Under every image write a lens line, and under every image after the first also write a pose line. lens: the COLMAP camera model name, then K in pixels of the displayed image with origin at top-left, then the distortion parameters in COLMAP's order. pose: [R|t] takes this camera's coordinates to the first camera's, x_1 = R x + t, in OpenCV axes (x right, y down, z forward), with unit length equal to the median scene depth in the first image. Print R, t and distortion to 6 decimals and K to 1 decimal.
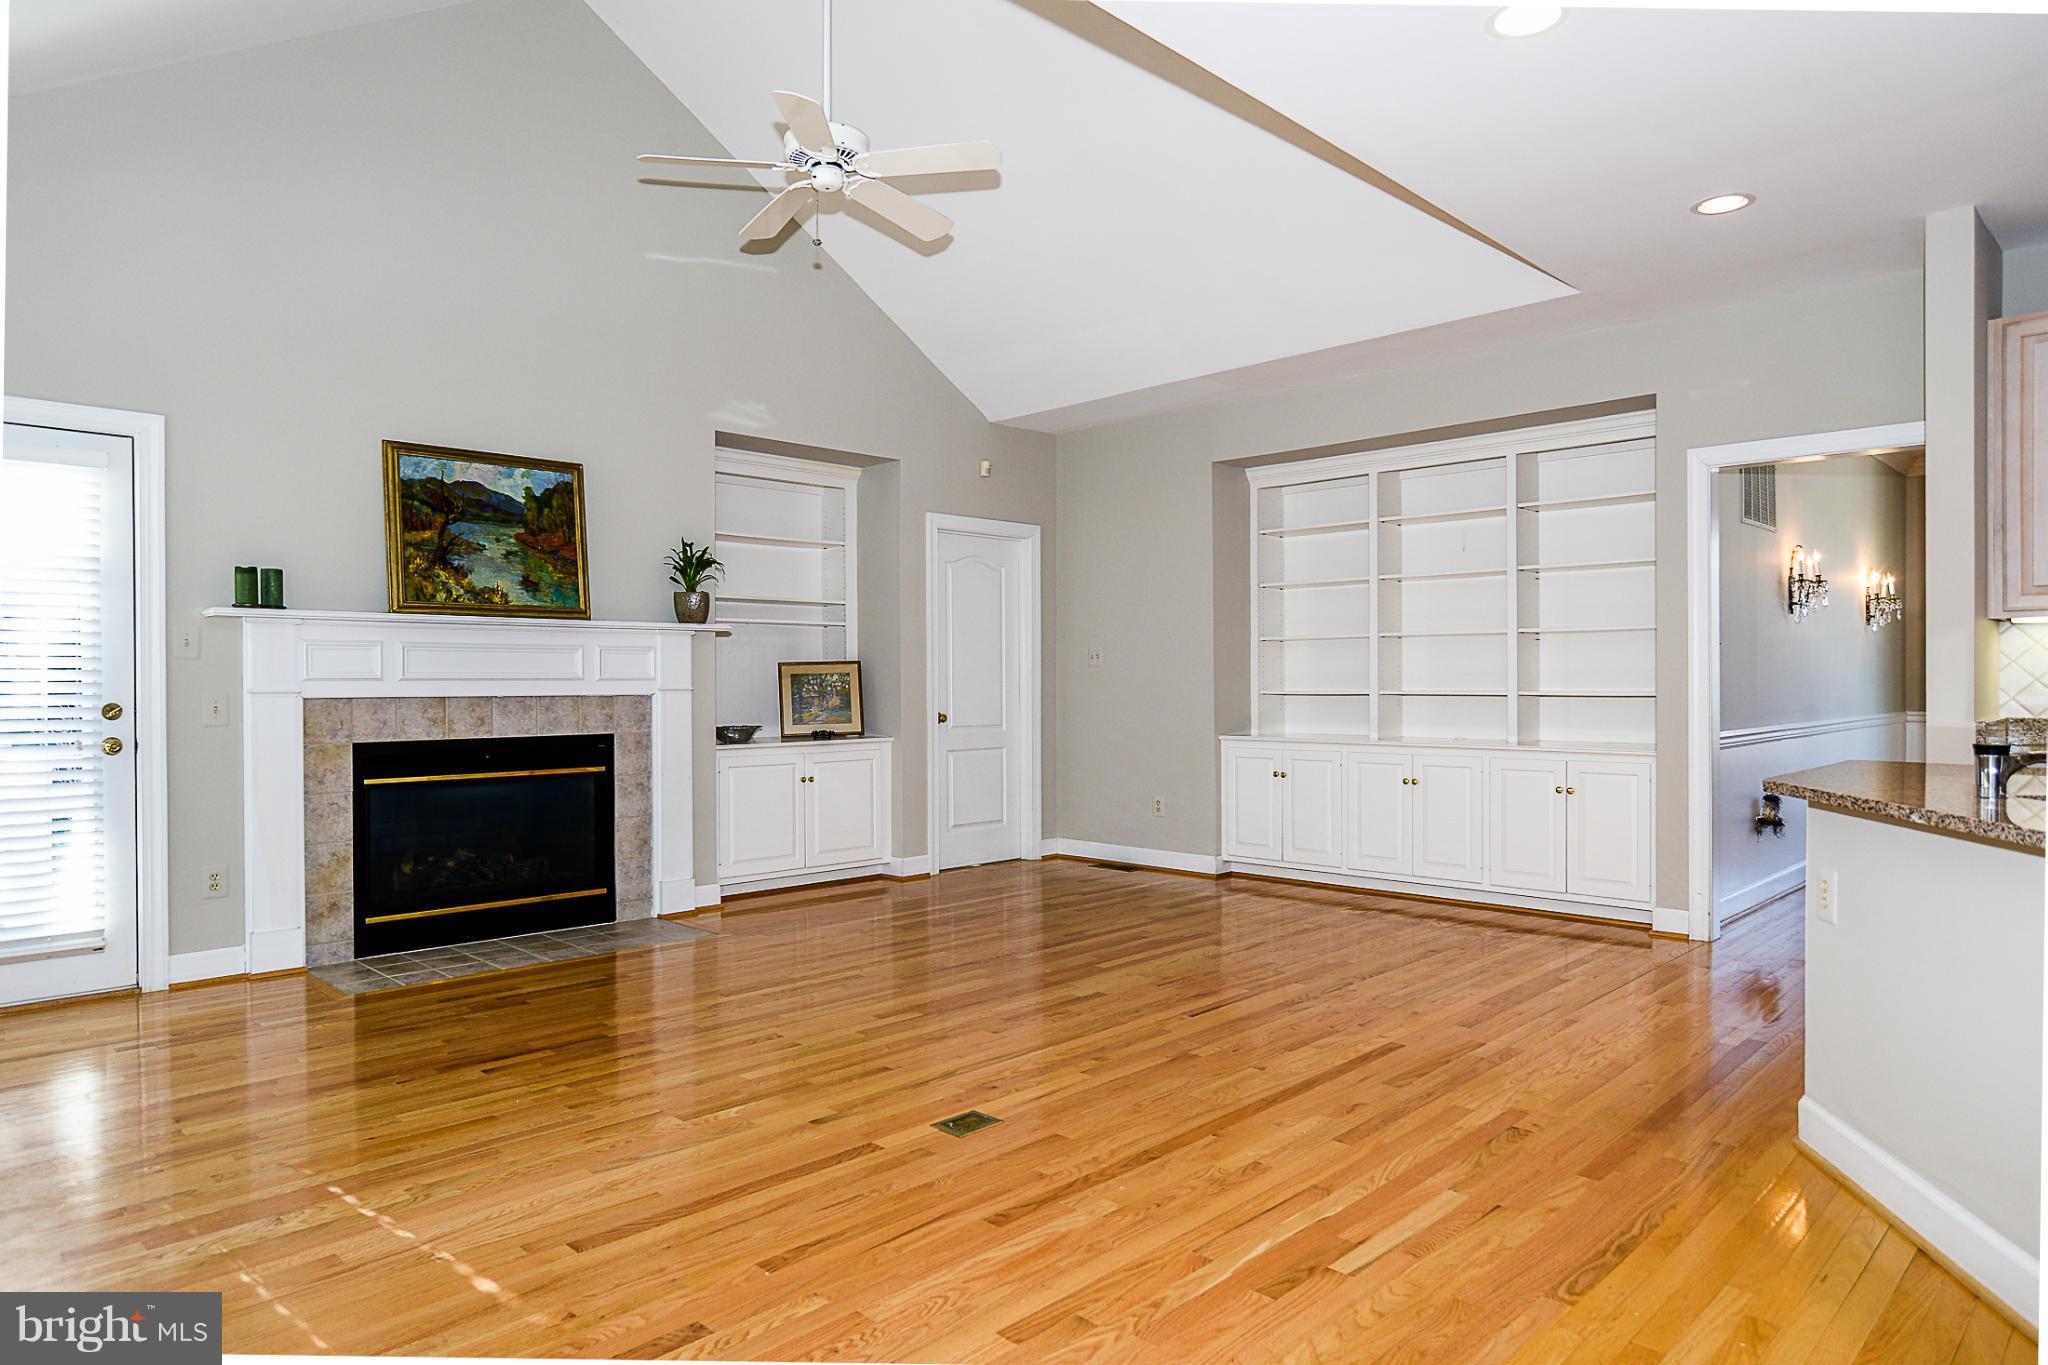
lens RADIAL K [[1260.1, 0, 1011.6], [0, 1260.1, 685.2], [0, 0, 1]] dist [-0.027481, 0.008521]
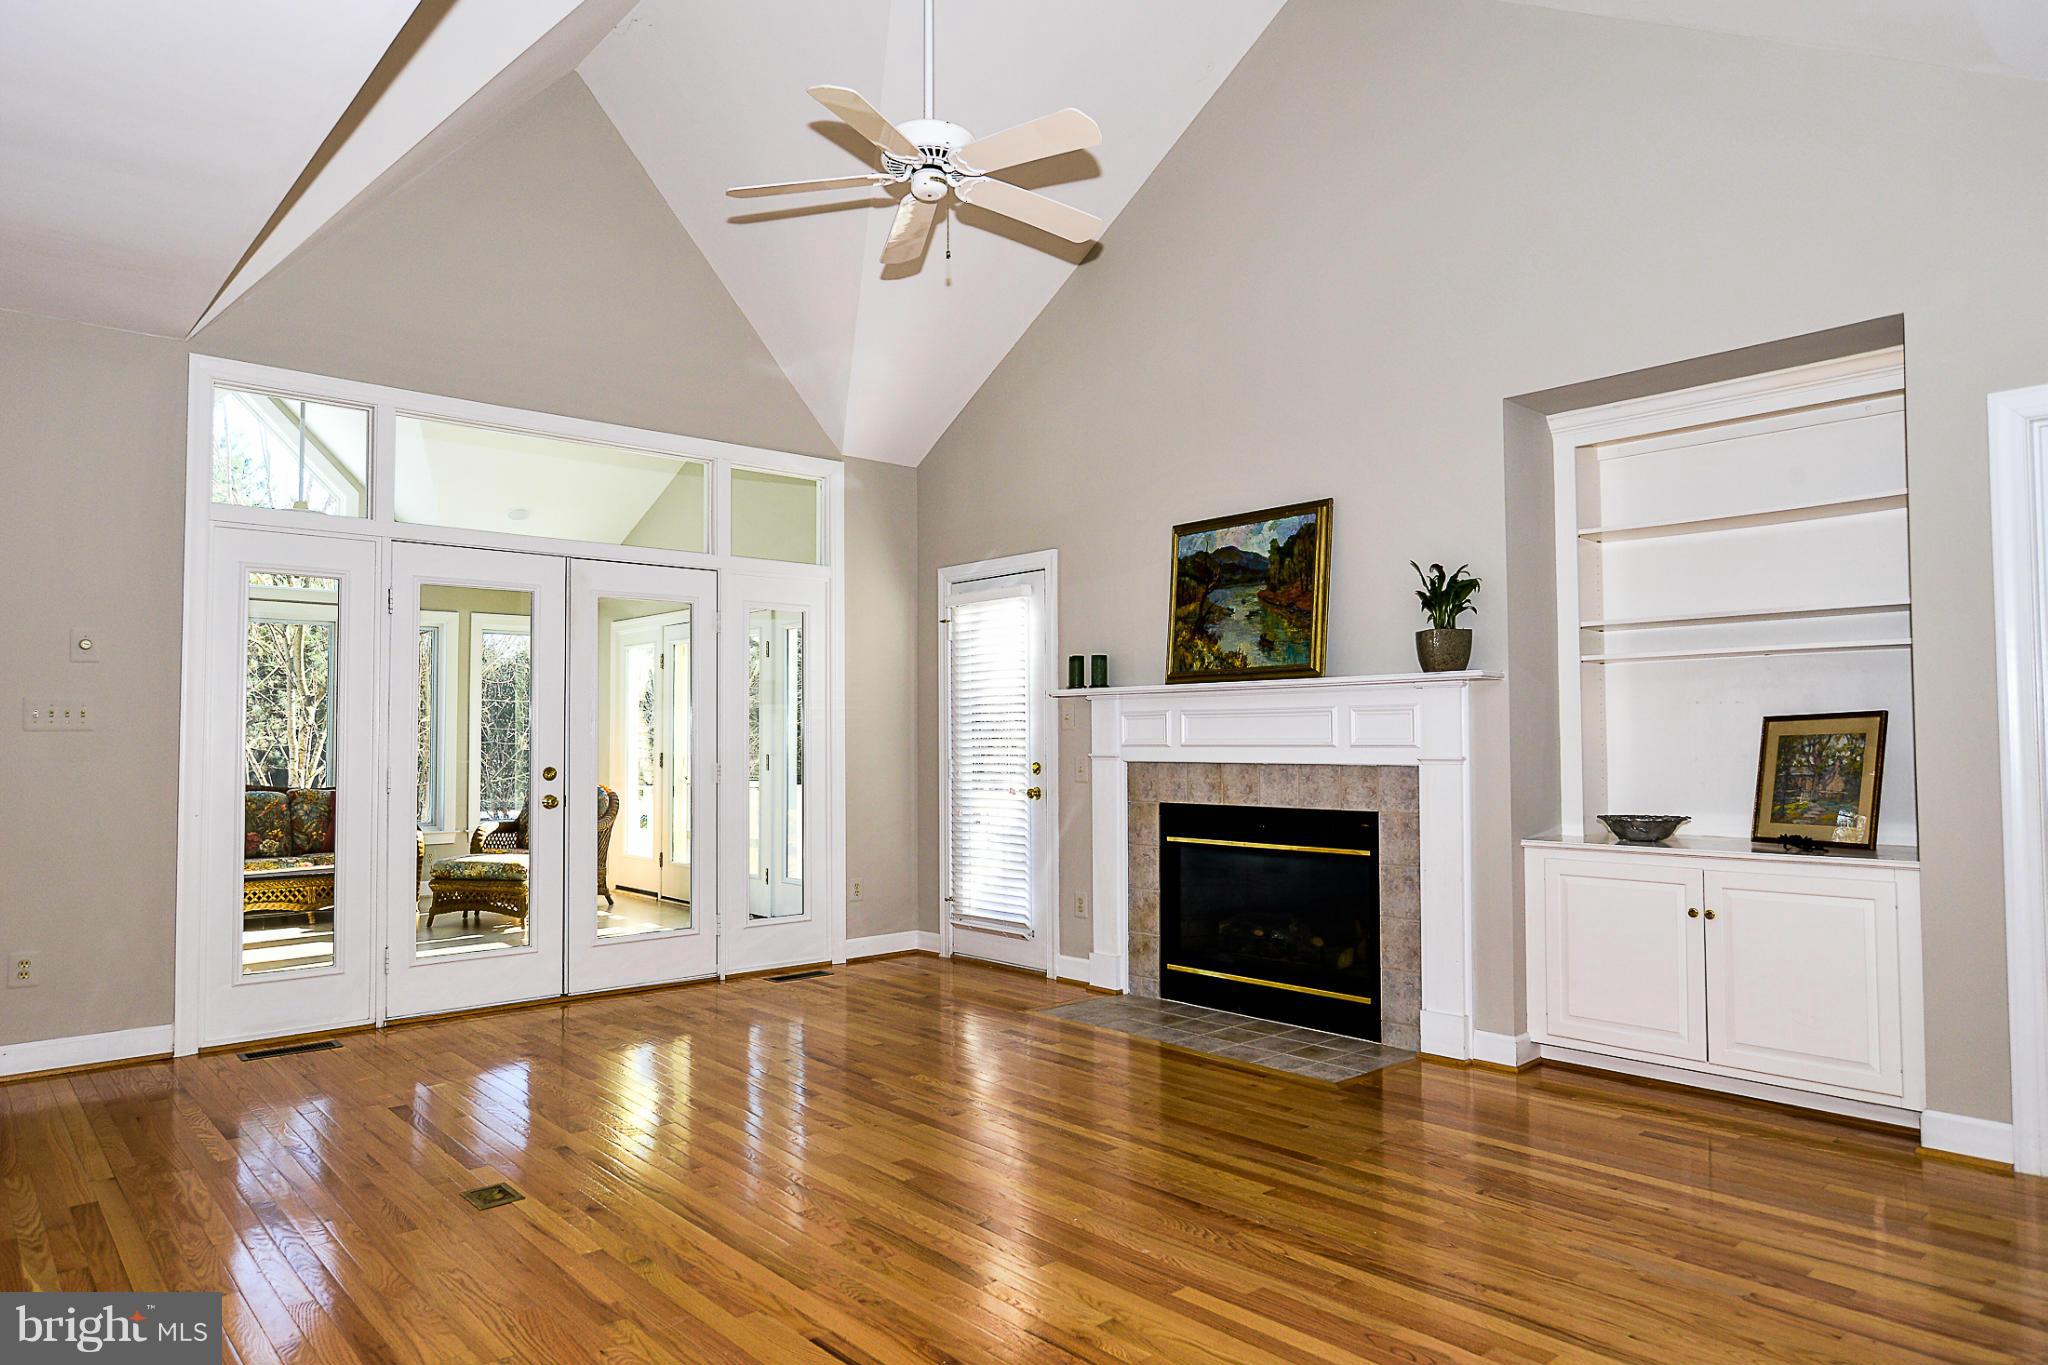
lens RADIAL K [[1260.1, 0, 1009.2], [0, 1260.1, 686.8], [0, 0, 1]] dist [-0.027481, 0.008521]
pose [[-0.066834, -0.039005, -0.997001, 0.575278], [0.000849, 0.999233, -0.039149, -0.012356], [0.997764, -0.003463, -0.066750, 0.895577]]
